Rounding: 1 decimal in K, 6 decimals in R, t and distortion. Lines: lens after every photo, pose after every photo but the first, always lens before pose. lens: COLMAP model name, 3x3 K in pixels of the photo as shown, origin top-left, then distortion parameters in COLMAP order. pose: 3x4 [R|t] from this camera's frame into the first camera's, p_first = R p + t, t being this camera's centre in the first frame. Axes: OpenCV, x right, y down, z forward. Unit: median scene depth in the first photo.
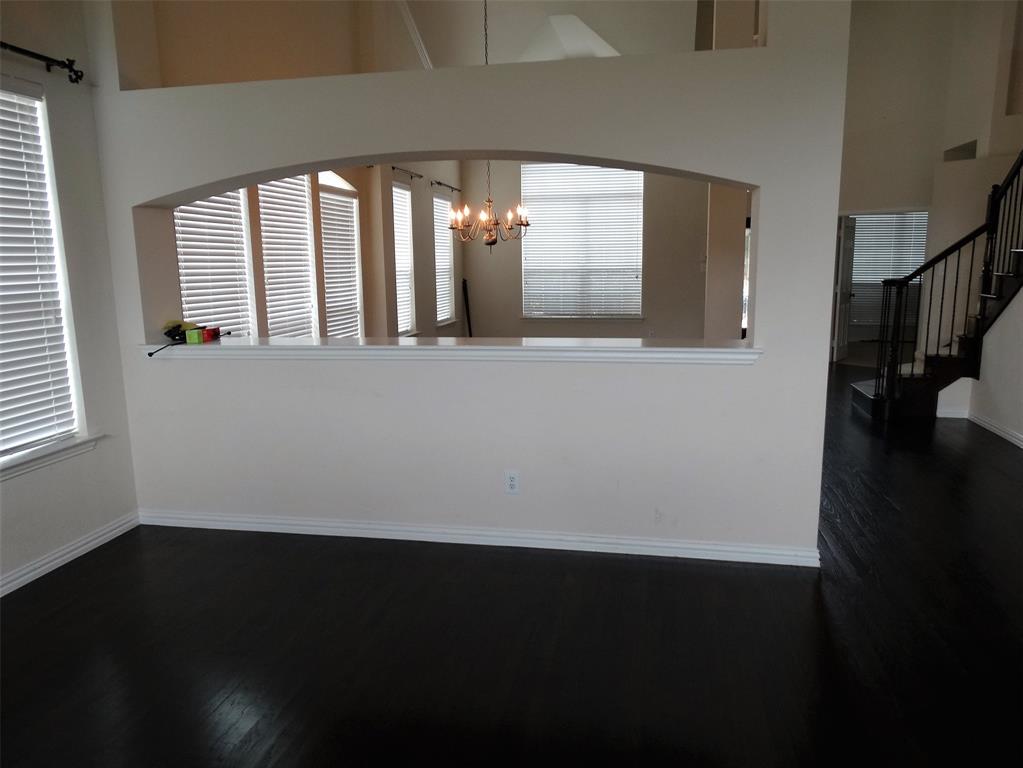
lens RADIAL K [[722.7, 0, 511.5], [0, 722.7, 384.0], [0, 0, 1]] dist [-0.023323, -0.002702]
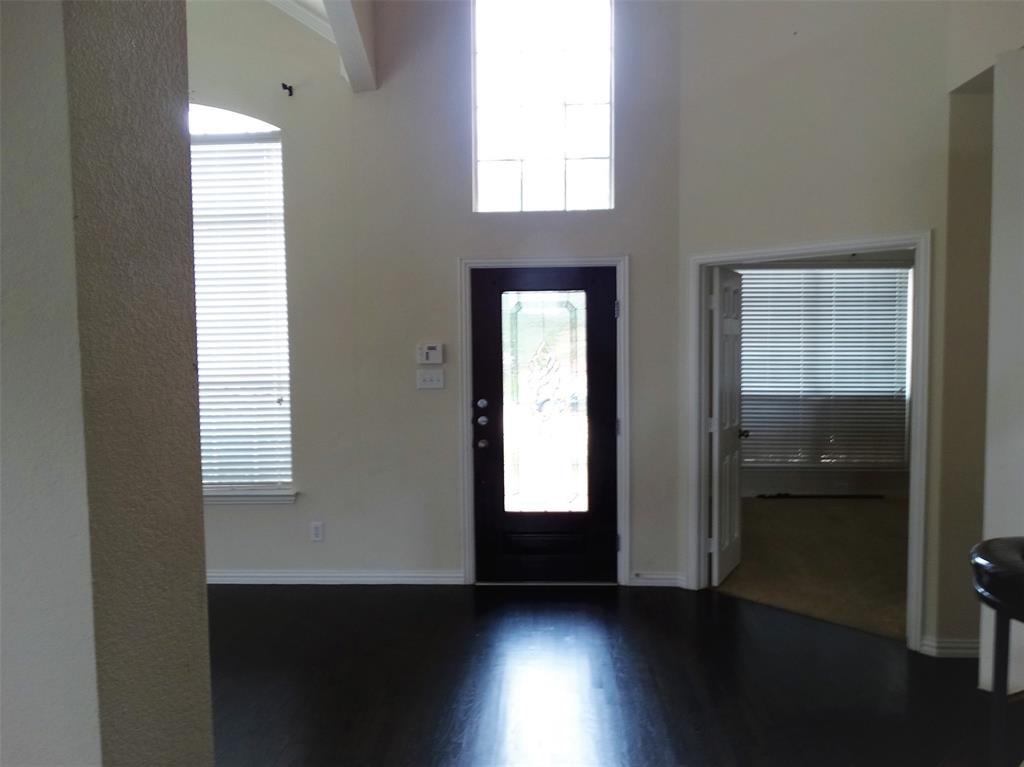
lens RADIAL K [[723.4, 0, 512.0], [0, 723.4, 383.5], [0, 0, 1]] dist [-0.023323, -0.002702]
pose [[0.991025, -0.006726, 0.133510, 0.248361], [0.022442, 0.992930, -0.116559, -0.099924], [-0.131782, 0.118509, 0.984169, 0.524963]]
